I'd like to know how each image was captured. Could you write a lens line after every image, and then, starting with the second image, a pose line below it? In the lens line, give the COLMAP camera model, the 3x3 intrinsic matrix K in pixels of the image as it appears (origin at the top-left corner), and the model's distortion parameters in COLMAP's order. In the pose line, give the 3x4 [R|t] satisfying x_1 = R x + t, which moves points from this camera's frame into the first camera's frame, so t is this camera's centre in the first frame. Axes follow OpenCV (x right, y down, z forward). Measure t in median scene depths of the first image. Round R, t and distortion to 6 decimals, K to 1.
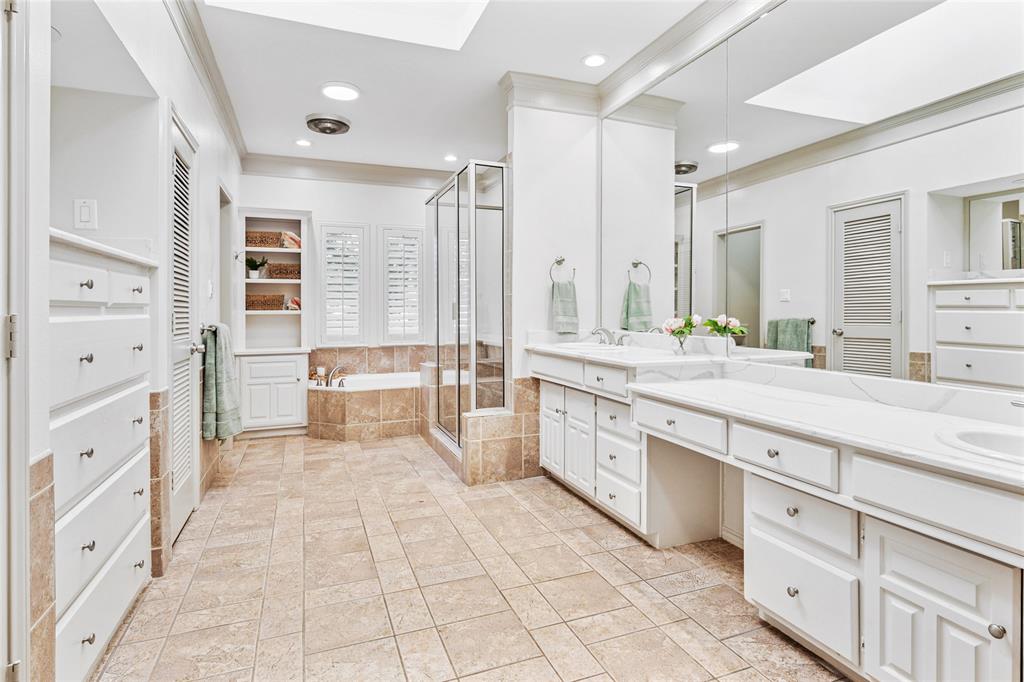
lens RADIAL K [[526.2, 0, 502.4], [0, 526.2, 310.5], [0, 0, 1]] dist [-0.012906, 0.002511]
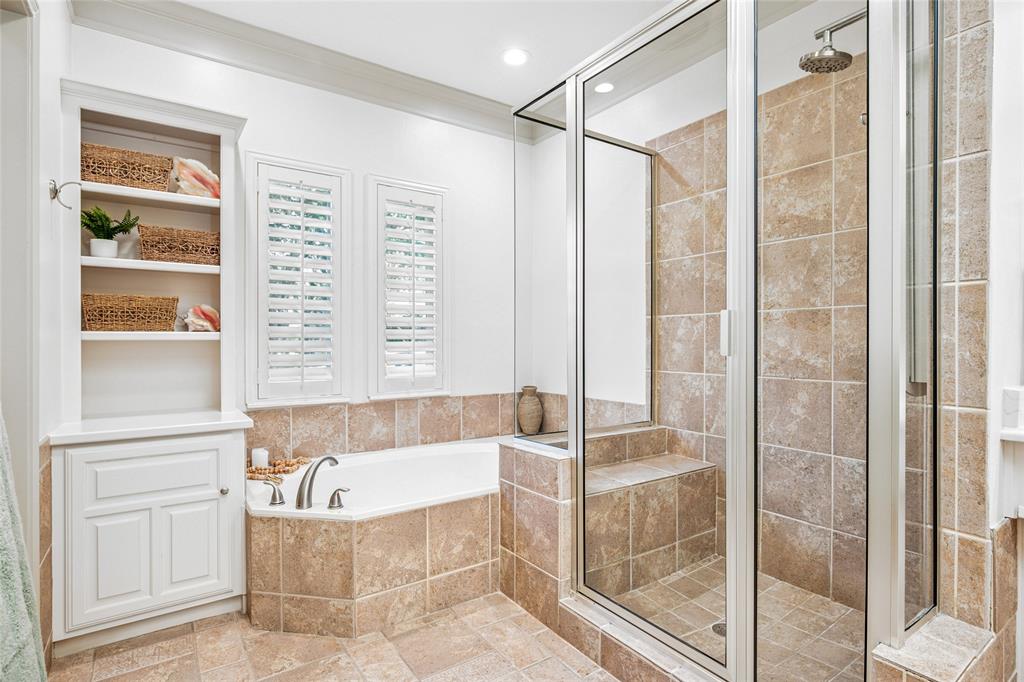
lens RADIAL K [[526.2, 0, 515.9], [0, 526.2, 345.1], [0, 0, 1]] dist [-0.012906, 0.002511]
pose [[0.971732, 0.004614, 0.236043, -0.243763], [-0.007265, 0.999920, 0.010365, 0.004326], [-0.235976, -0.011787, 0.971687, 0.499566]]
